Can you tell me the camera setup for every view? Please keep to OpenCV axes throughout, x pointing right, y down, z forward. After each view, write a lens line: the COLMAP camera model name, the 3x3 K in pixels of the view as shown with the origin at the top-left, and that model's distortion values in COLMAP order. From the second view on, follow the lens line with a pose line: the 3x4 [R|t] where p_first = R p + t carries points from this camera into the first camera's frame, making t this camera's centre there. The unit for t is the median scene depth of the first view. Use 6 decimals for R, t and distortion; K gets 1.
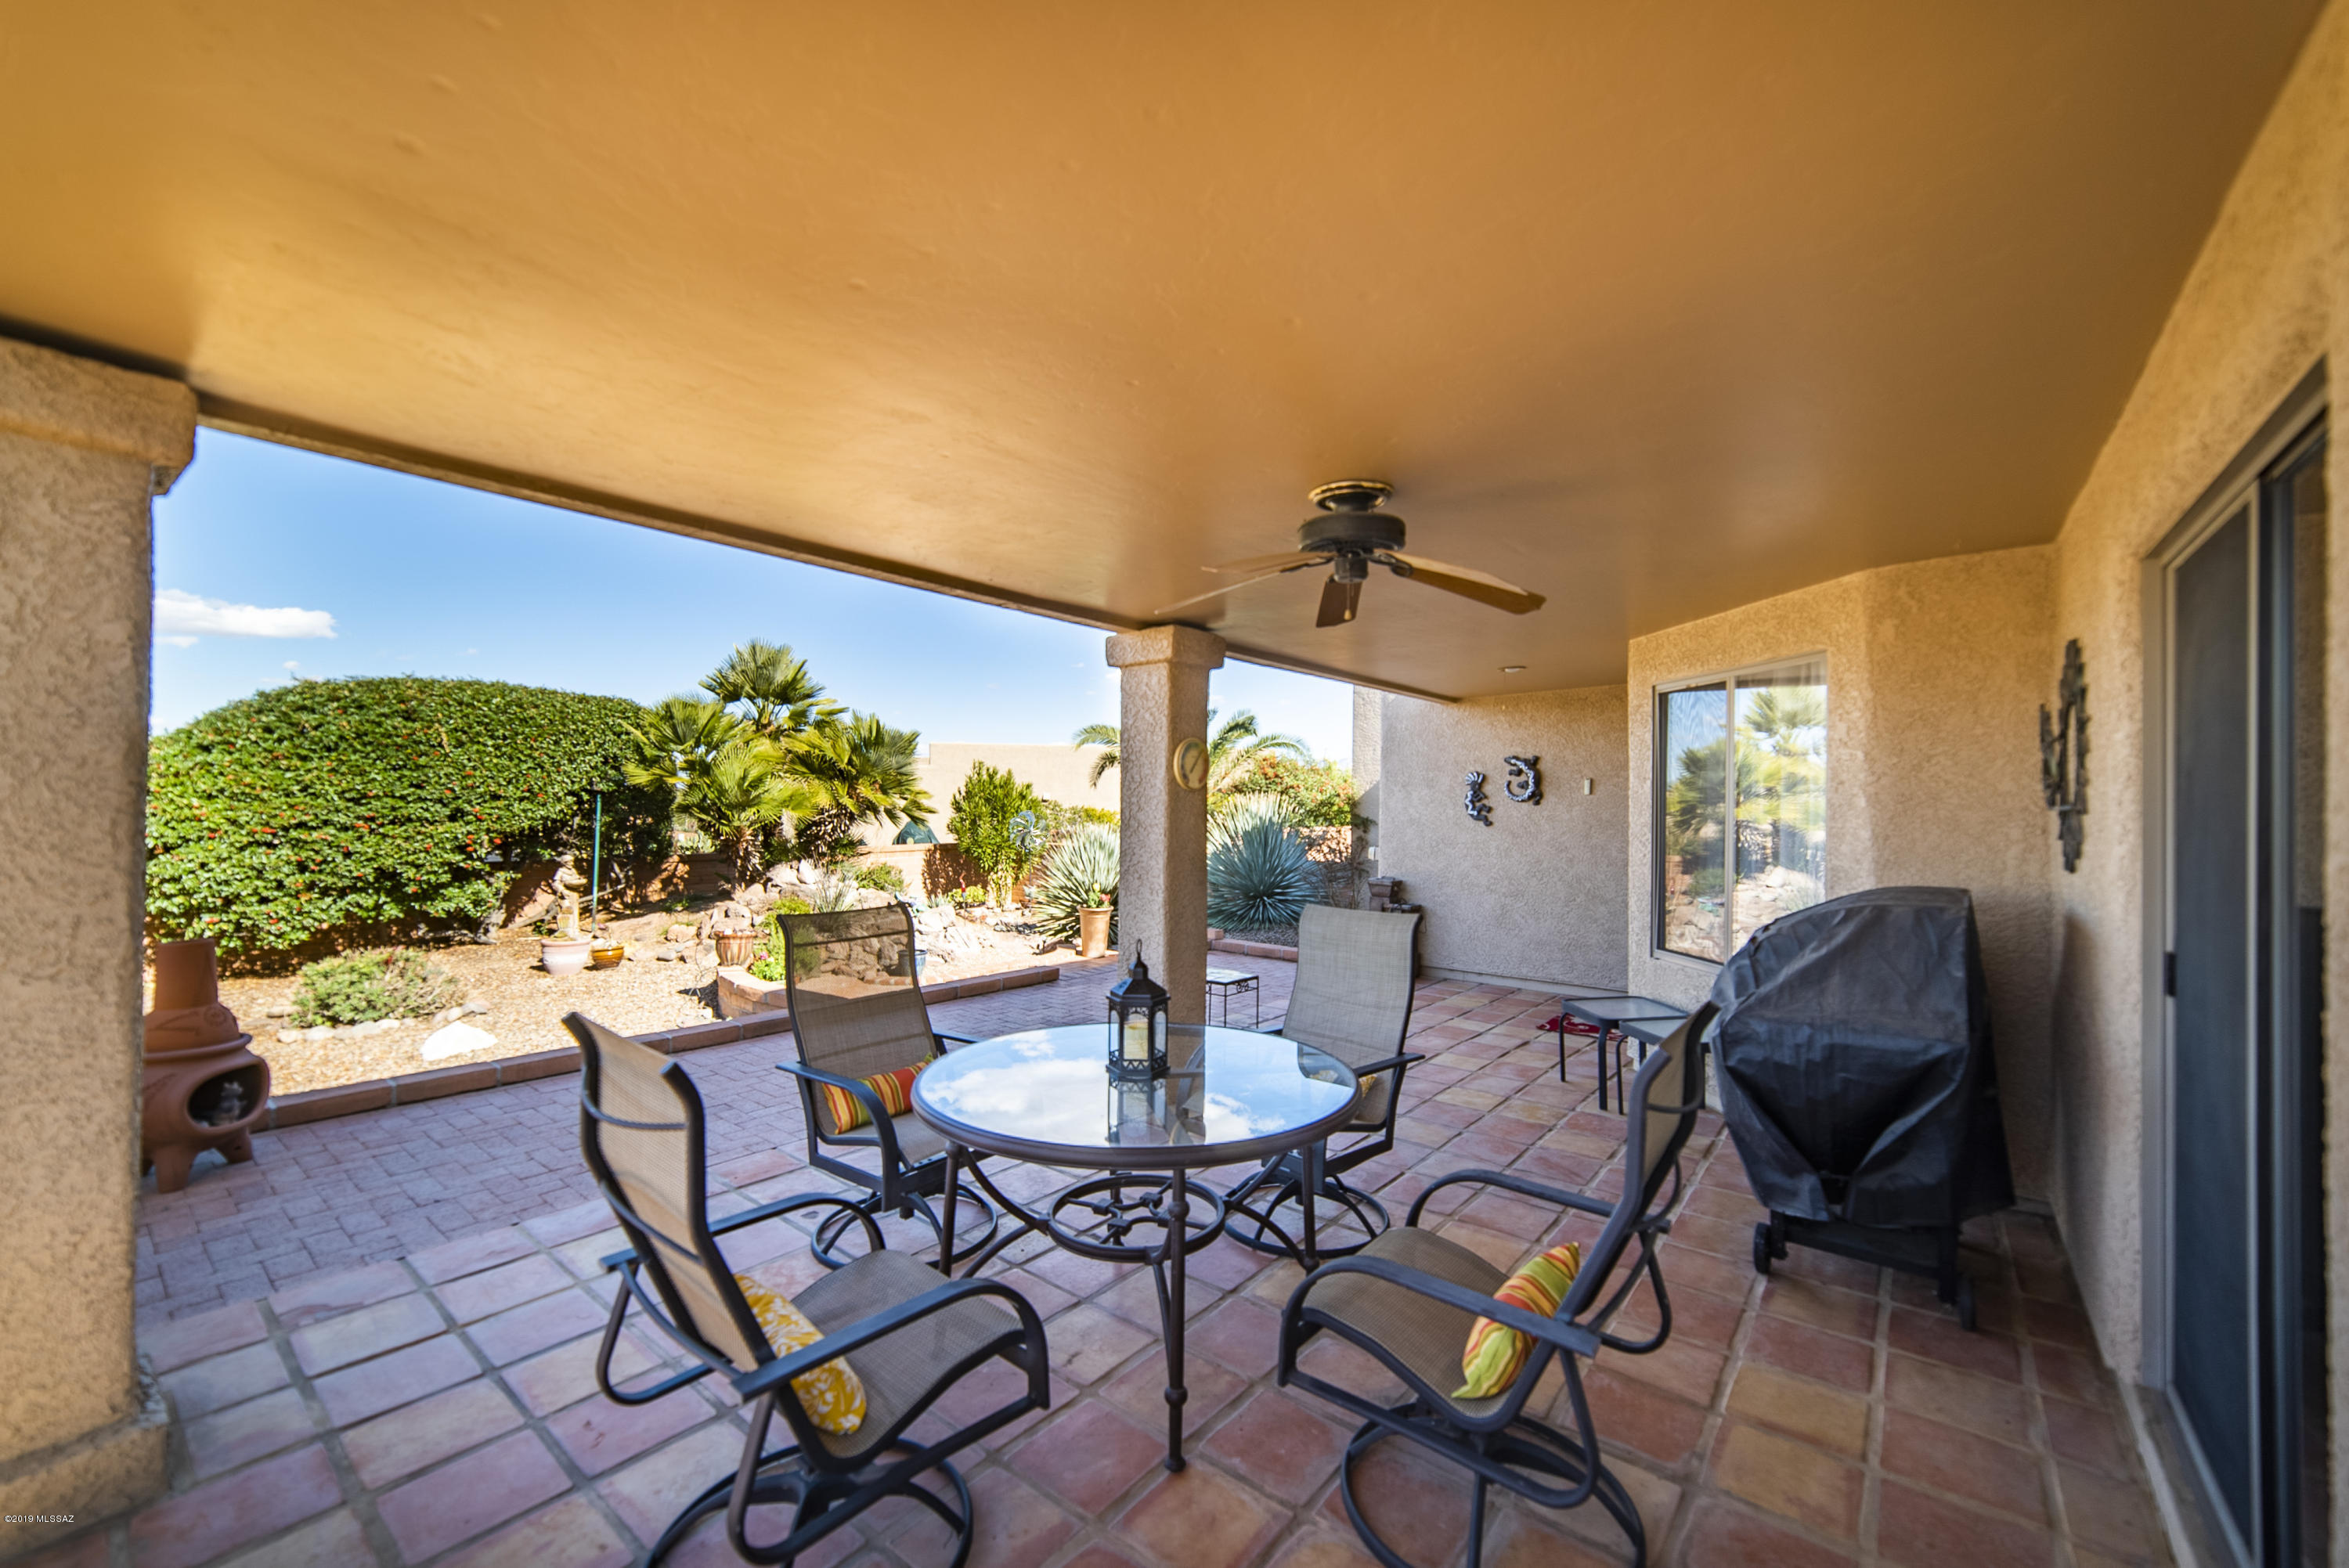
lens RADIAL K [[942.0, 0, 1174.8], [0, 942.0, 790.6], [0, 0, 1]] dist [0.003936, 0.003740]
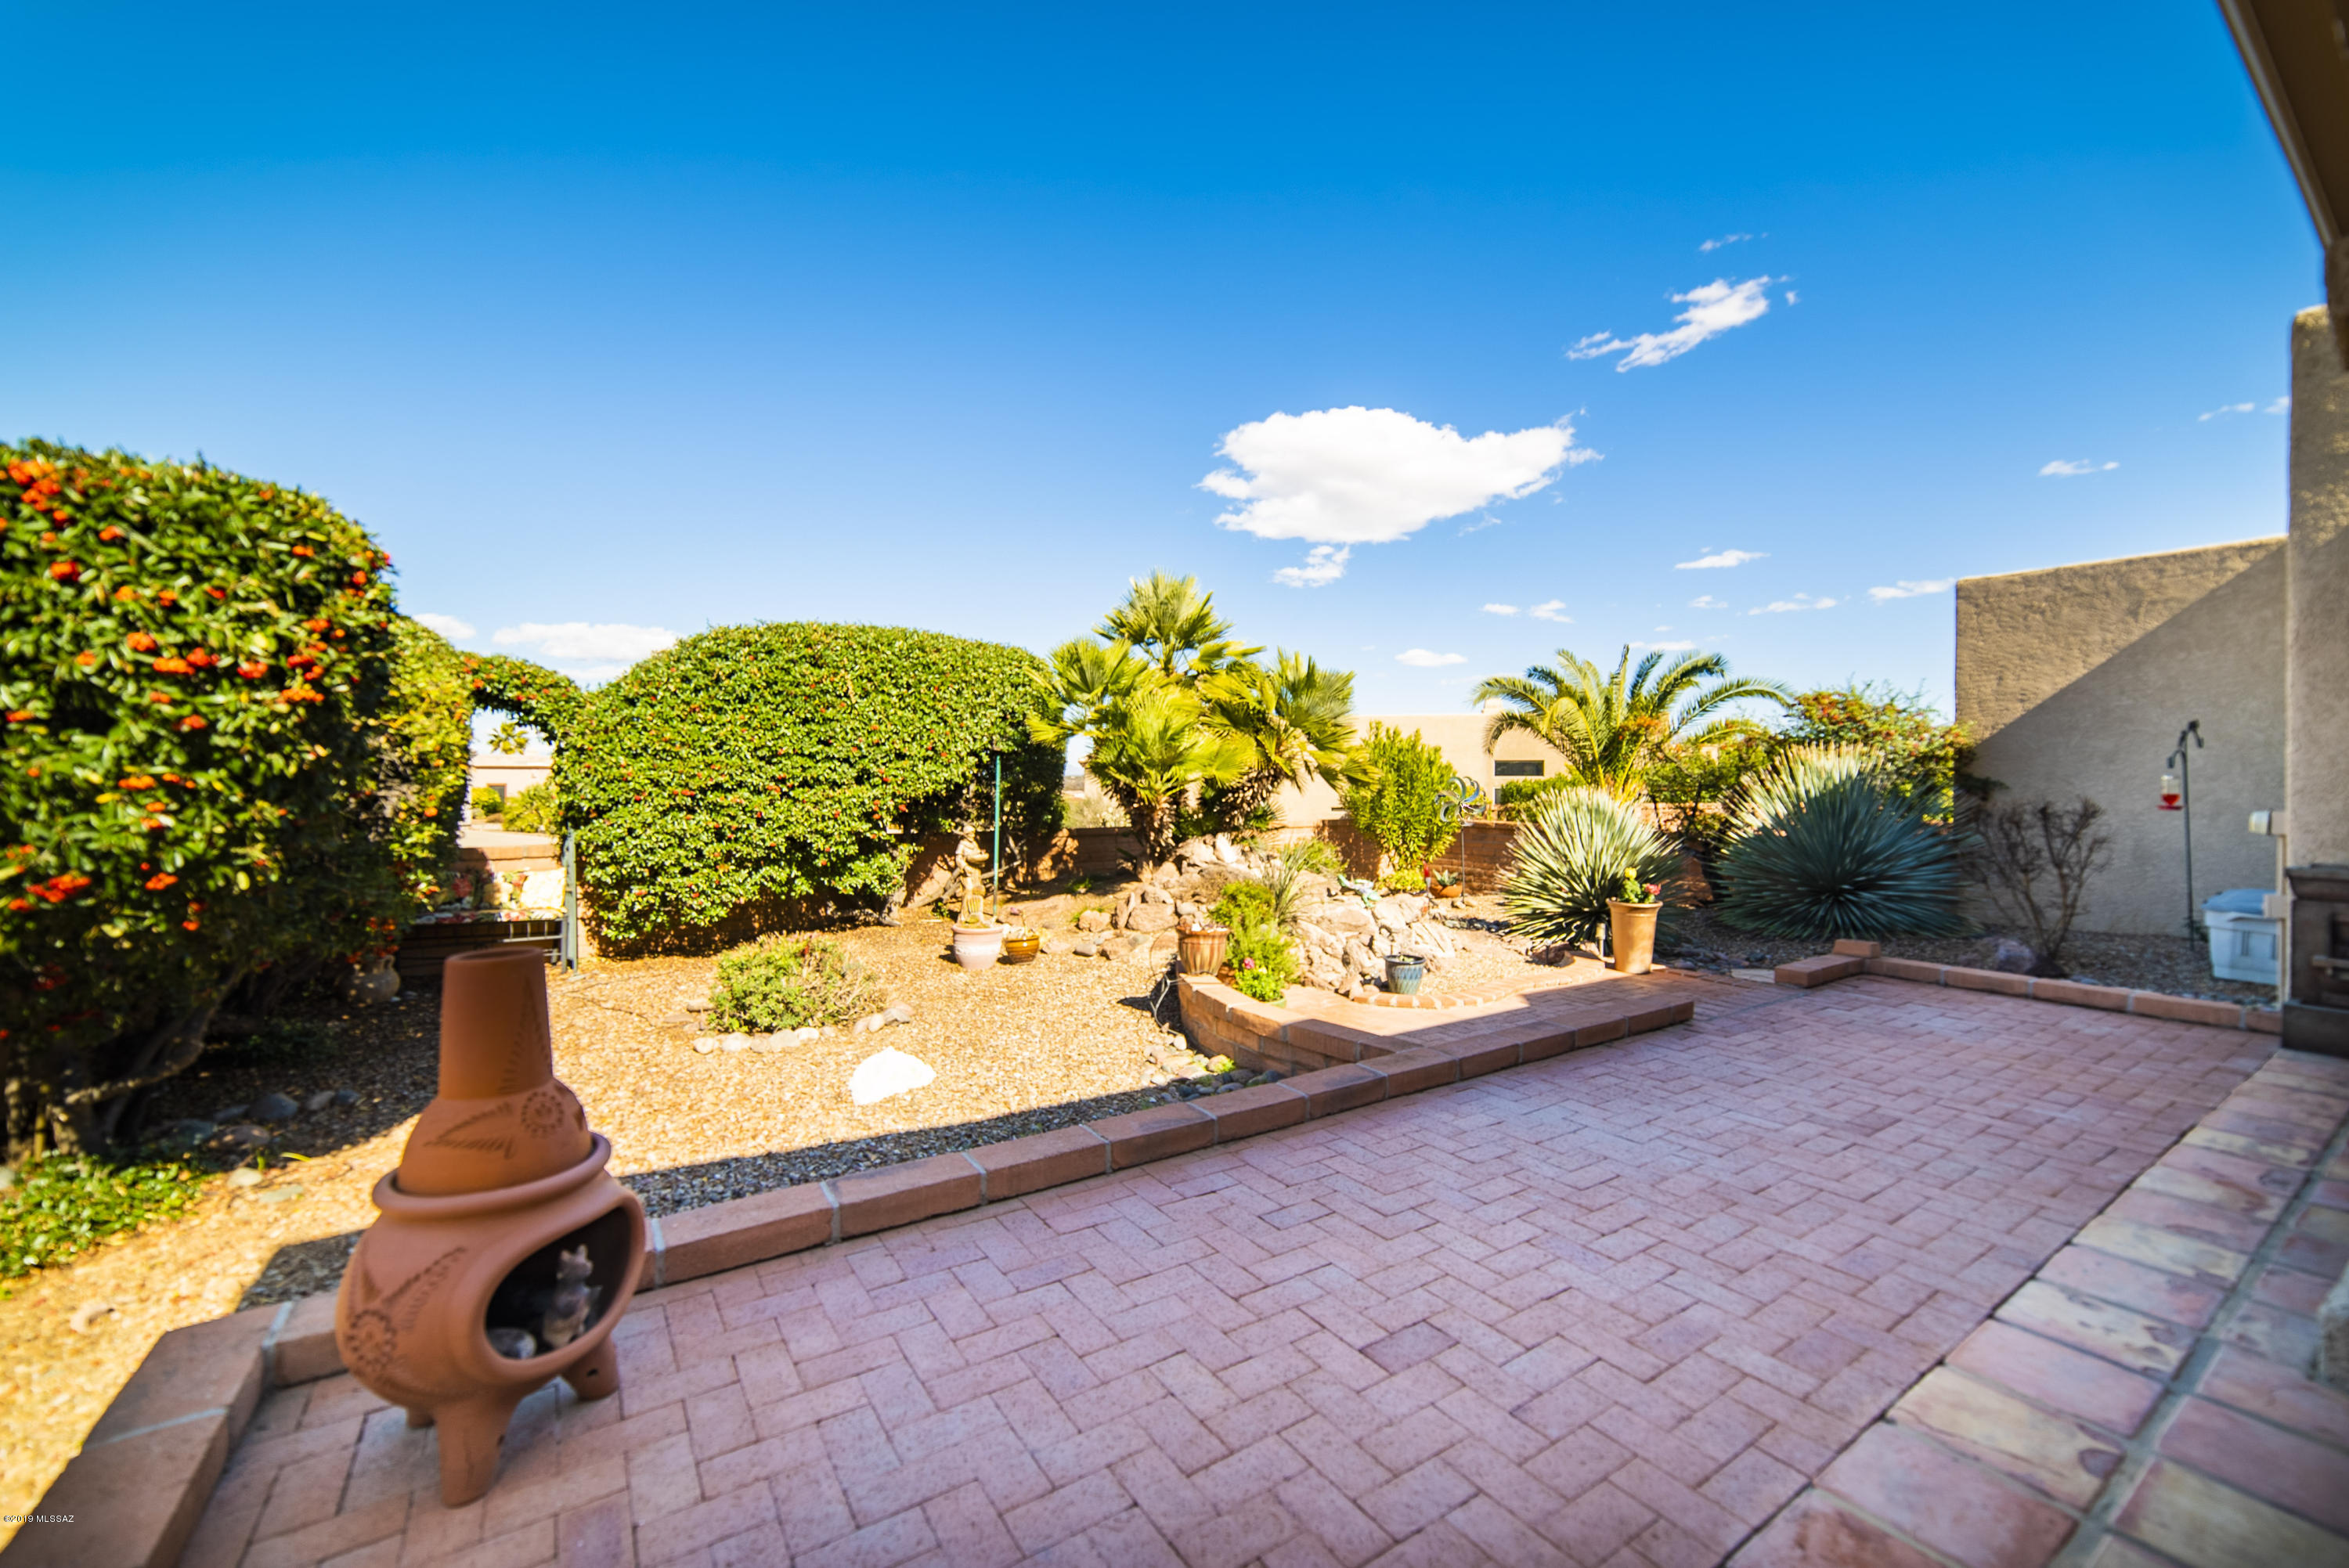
lens RADIAL K [[942.0, 0, 1176.7], [0, 942.0, 785.7], [0, 0, 1]] dist [0.003936, 0.003740]
pose [[0.954688, -0.009426, -0.297460, -0.217654], [0.012737, 0.999877, 0.009194, 0.027864], [0.297336, -0.012567, 0.954690, 0.248966]]
